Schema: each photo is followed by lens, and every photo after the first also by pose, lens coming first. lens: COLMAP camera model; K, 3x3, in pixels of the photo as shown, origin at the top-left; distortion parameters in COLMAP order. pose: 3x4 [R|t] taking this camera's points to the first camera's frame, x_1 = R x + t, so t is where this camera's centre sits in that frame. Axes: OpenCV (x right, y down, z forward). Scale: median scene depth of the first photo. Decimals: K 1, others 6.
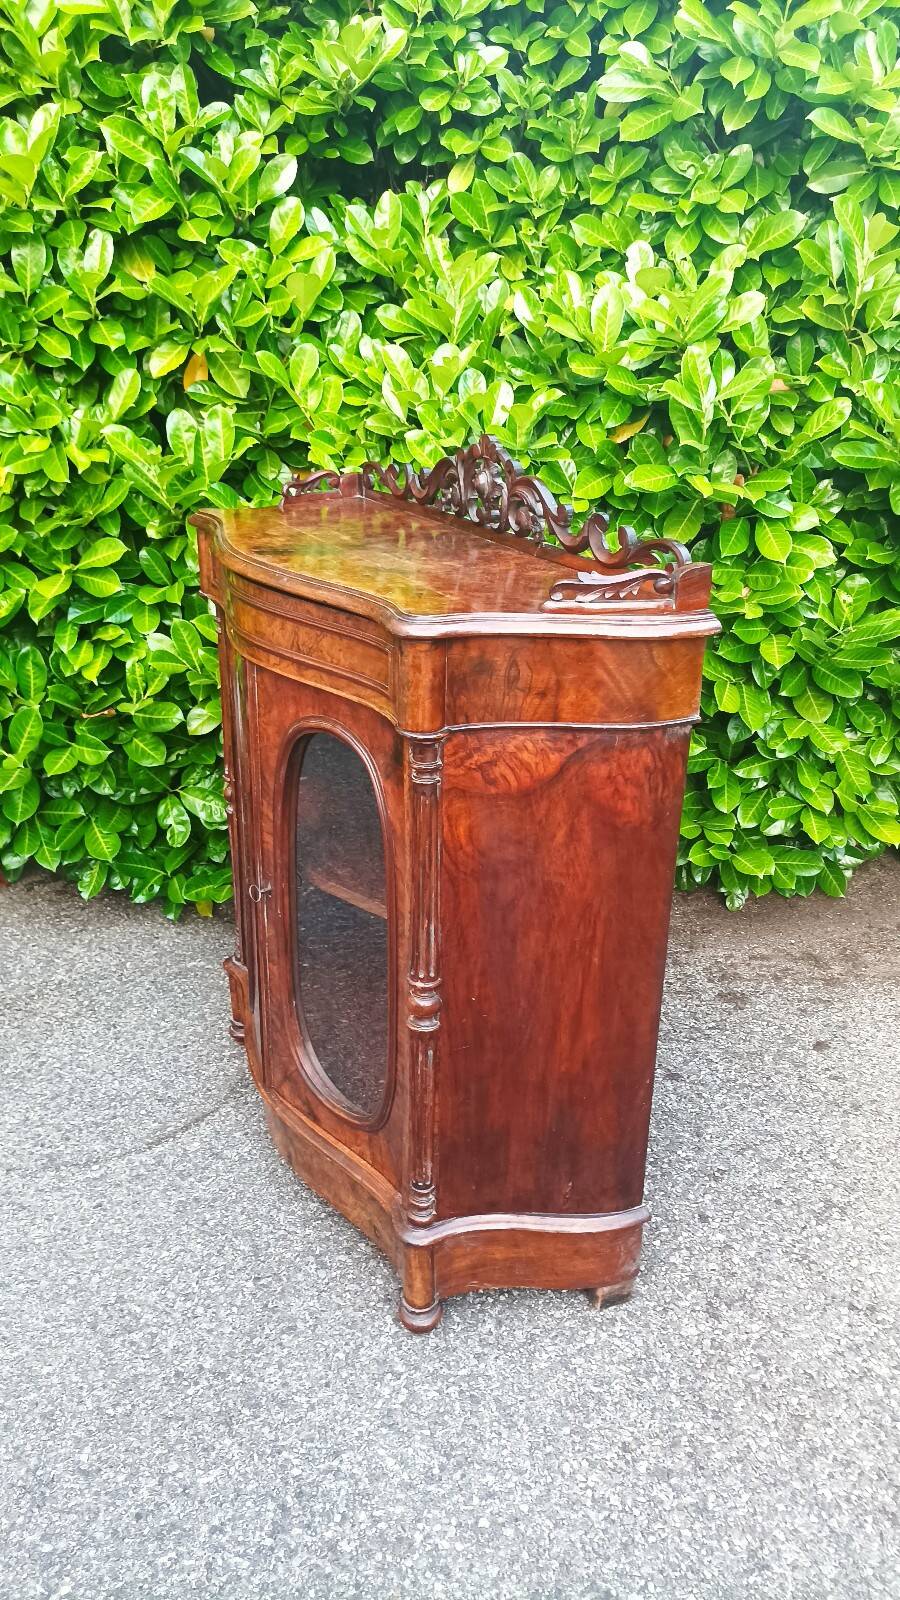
lens RADIAL K [[1251.6, 0, 473.9], [0, 1251.6, 799.7], [0, 0, 1]] dist [0.013320, -0.010282]
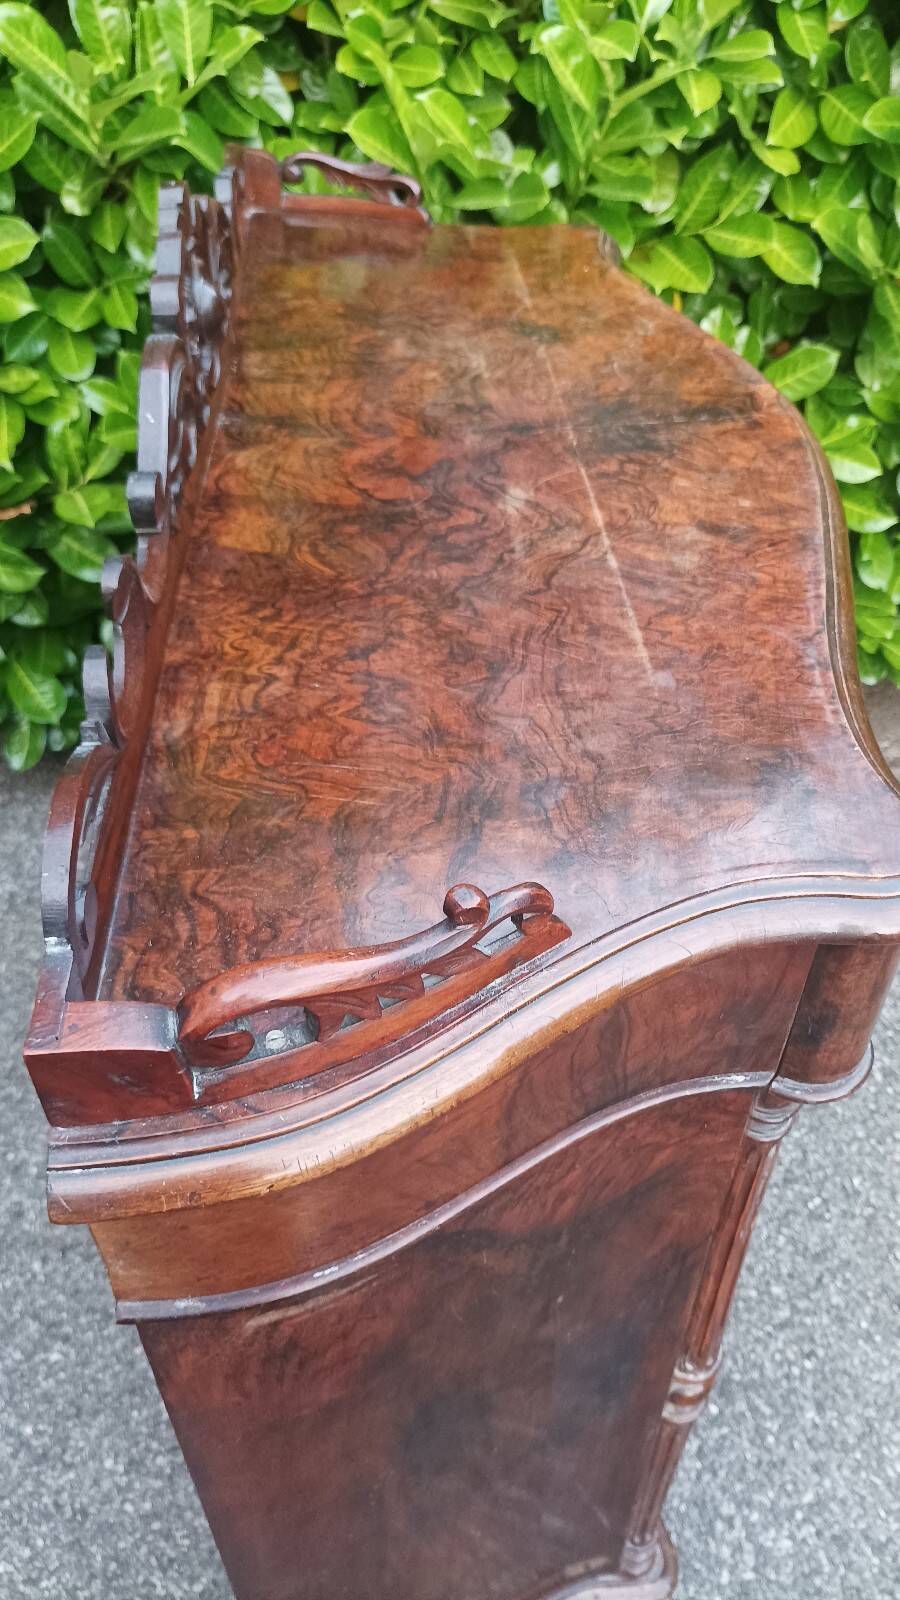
lens RADIAL K [[1251.6, 0, 468.0], [0, 1251.6, 811.1], [0, 0, 1]] dist [0.013320, -0.010282]
pose [[0.978437, -0.098140, 0.181743, -0.246809], [0.031665, 0.940779, 0.337539, -0.161564], [-0.204106, -0.324505, 0.923600, 0.376423]]
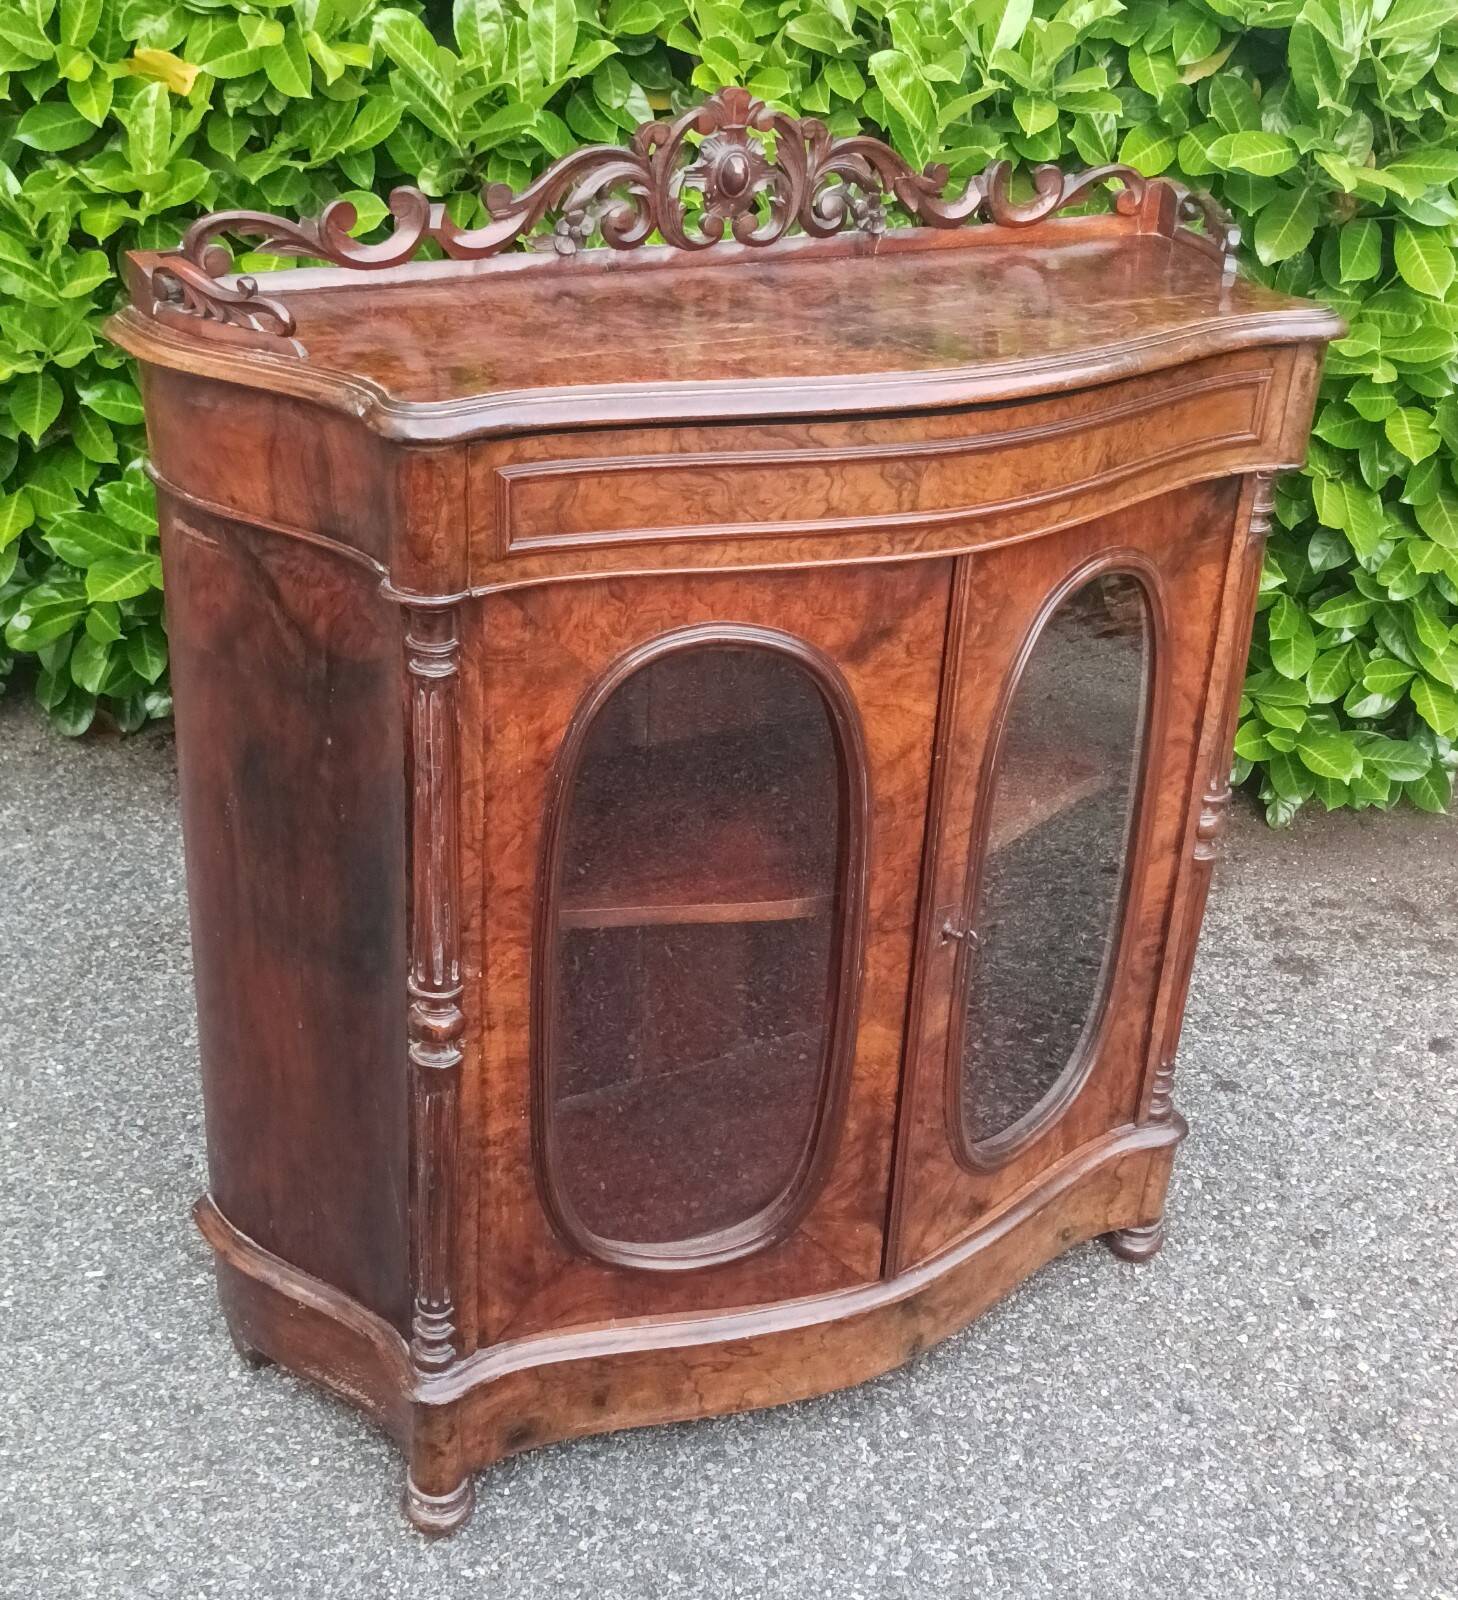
lens RADIAL K [[2044.2, 0, 757.9], [0, 2044.2, 742.6], [0, 0, 1]] dist [0.015973, 0.000000]
pose [[0.996893, 0.042539, 0.066288, -0.176213], [-0.047248, 0.996344, 0.071173, -0.023574], [-0.063018, -0.074084, 0.995259, -0.036605]]
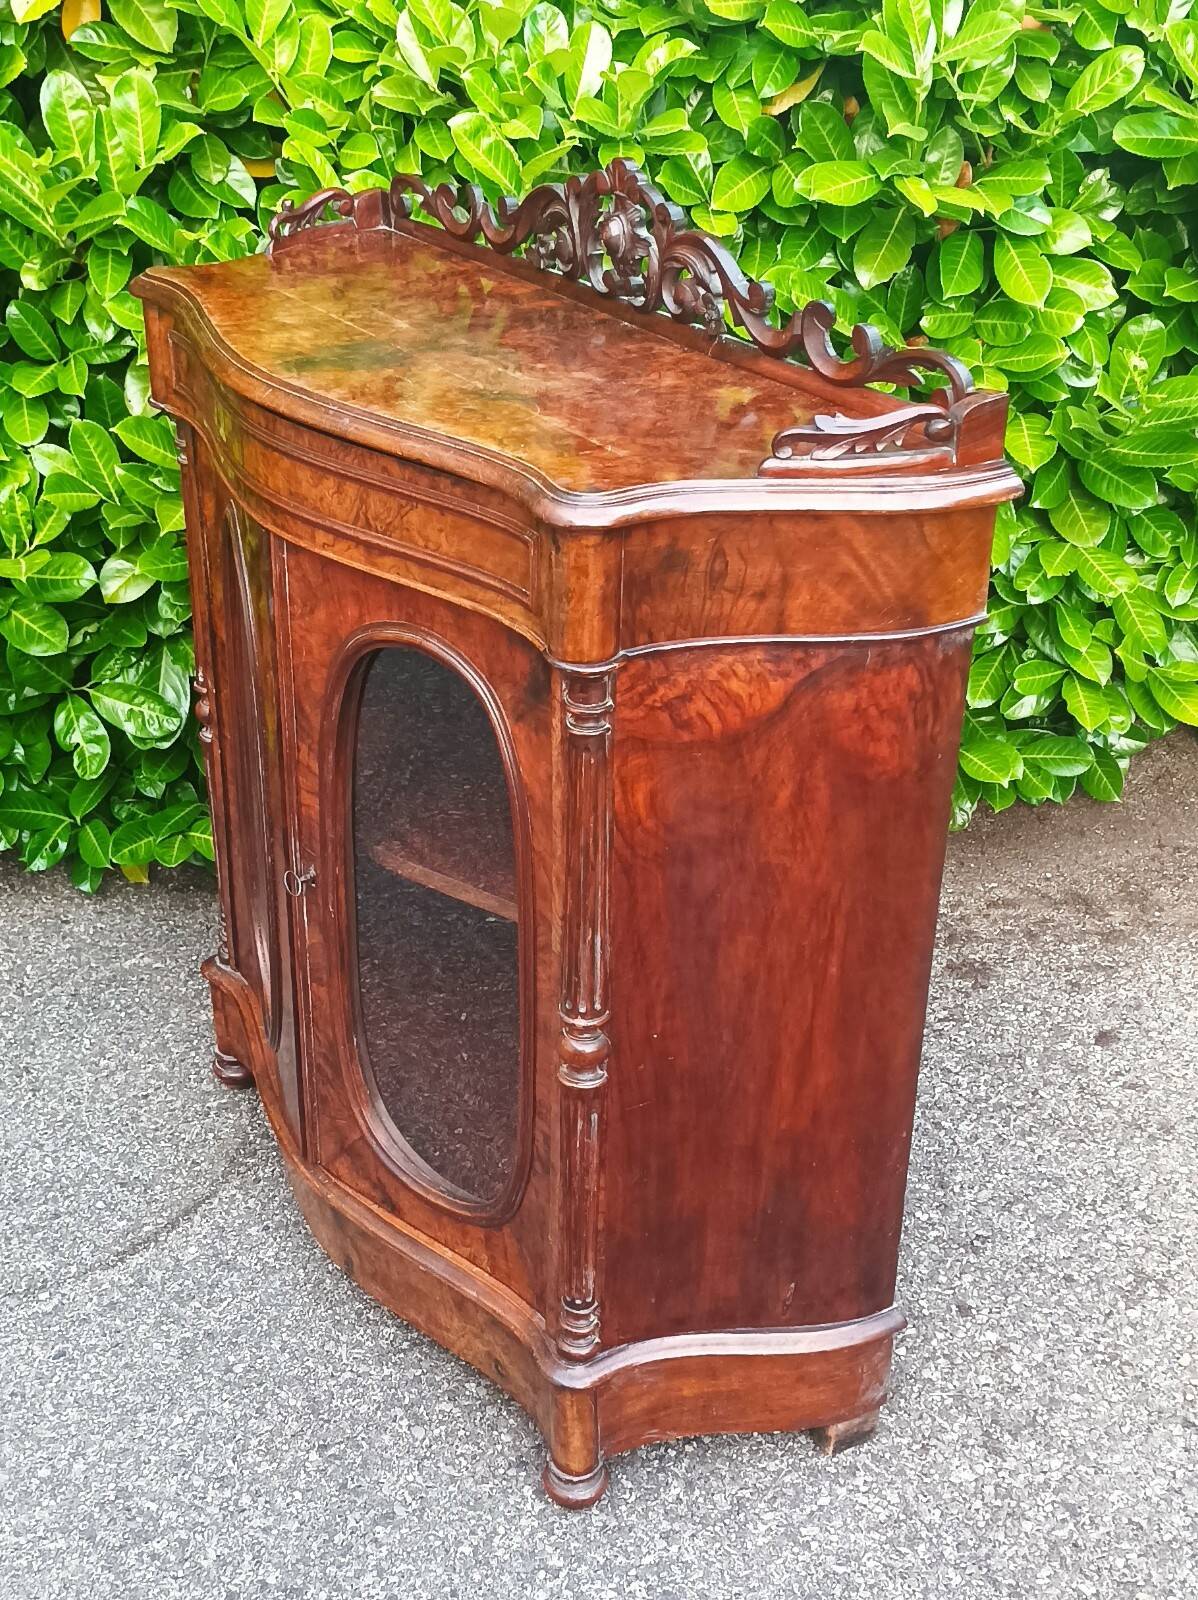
lens RADIAL K [[2059.9, 0, 607.2], [0, 2059.9, 802.3], [0, 0, 1]] dist [0.011441, 0.000000]
pose [[0.995407, -0.049227, 0.082107, -0.082837], [0.040467, 0.993634, 0.105138, -0.062835], [-0.086760, -0.101333, 0.991062, -0.065521]]
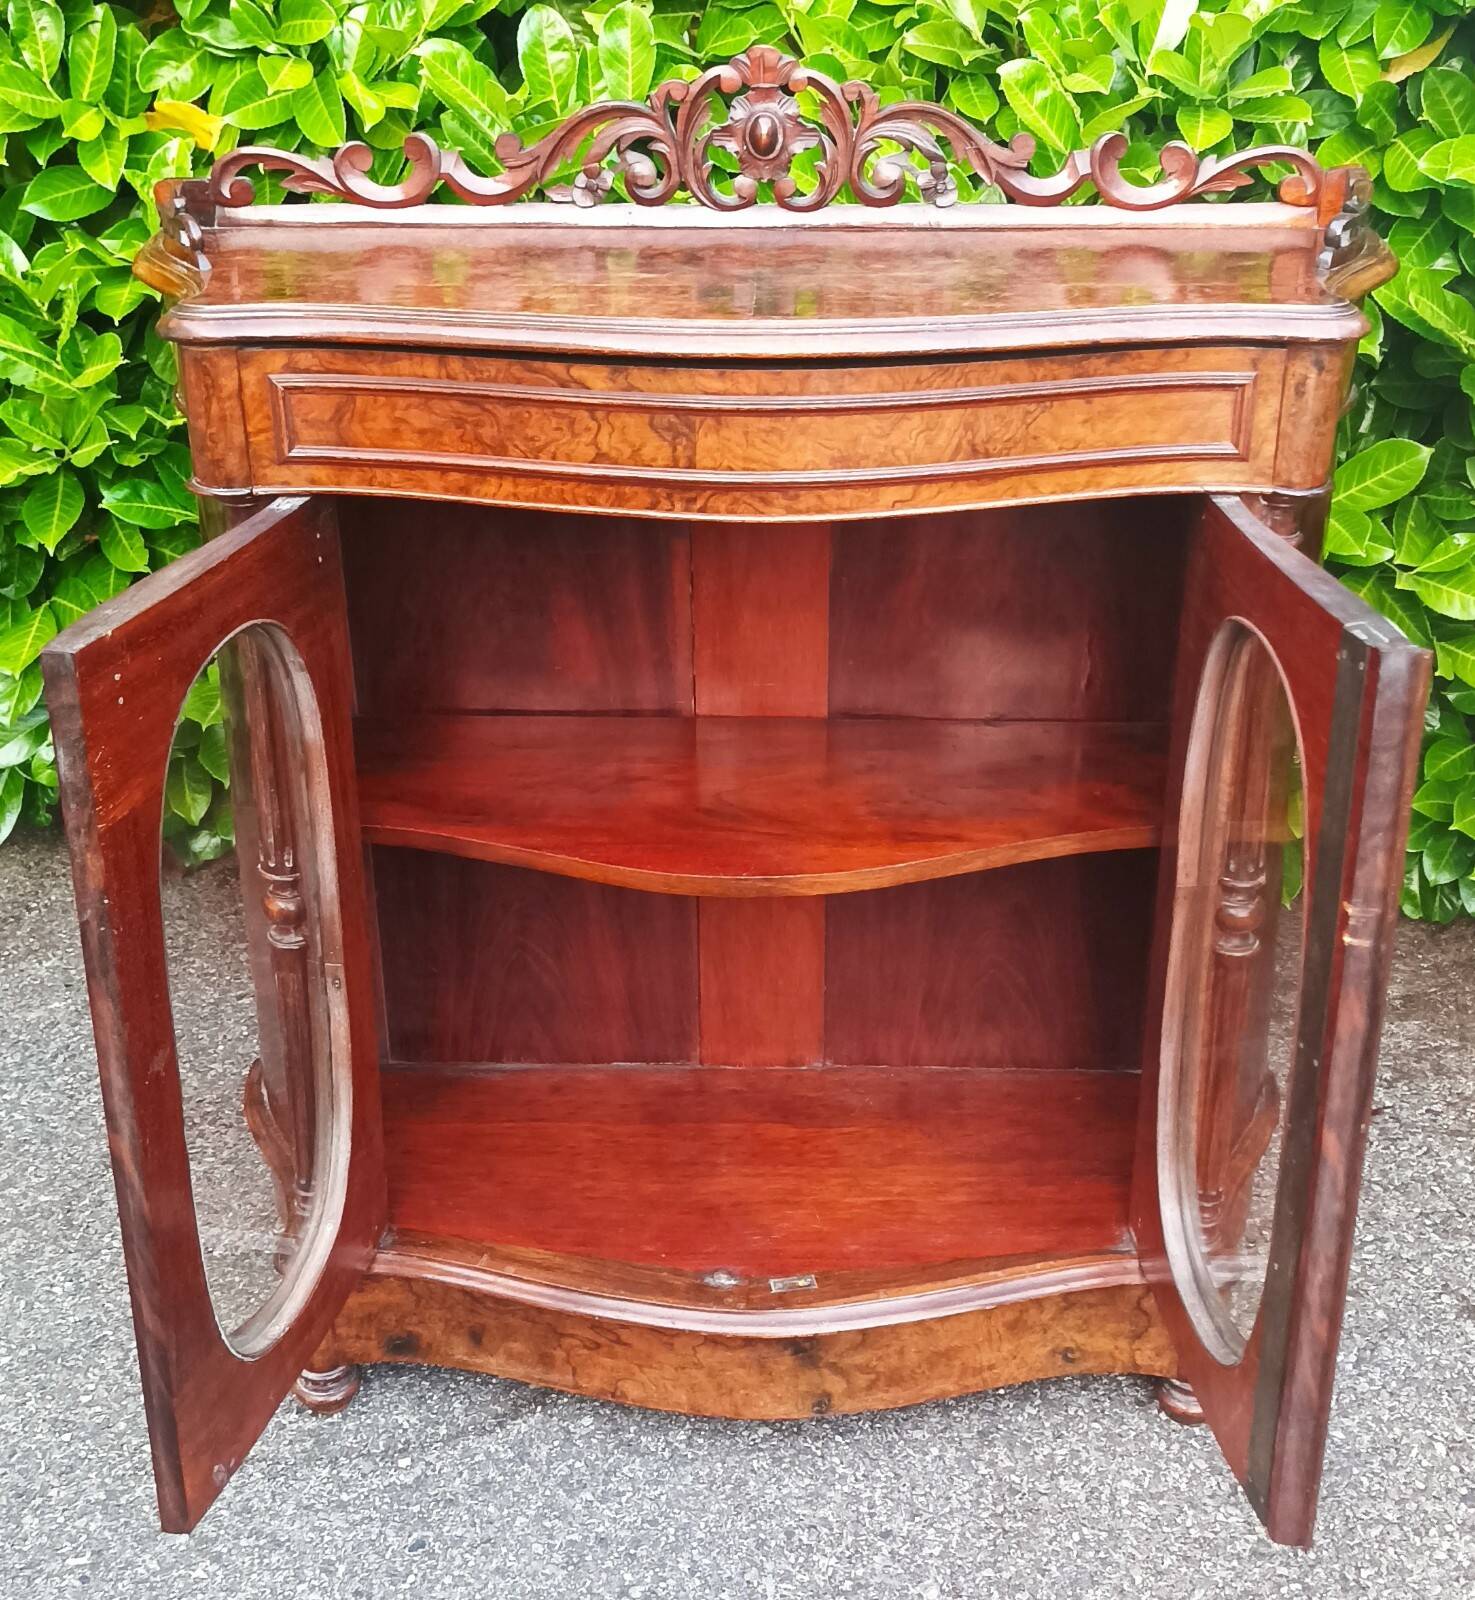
lens RADIAL K [[2100.4, 0, 747.9], [0, 2100.4, 736.3], [0, 0, 1]] dist [0.020910, 0.000000]
pose [[0.999015, 0.026386, -0.035669, -0.129769], [-0.024706, 0.998602, 0.046731, -0.058066], [0.036852, -0.045803, 0.998270, 0.126067]]
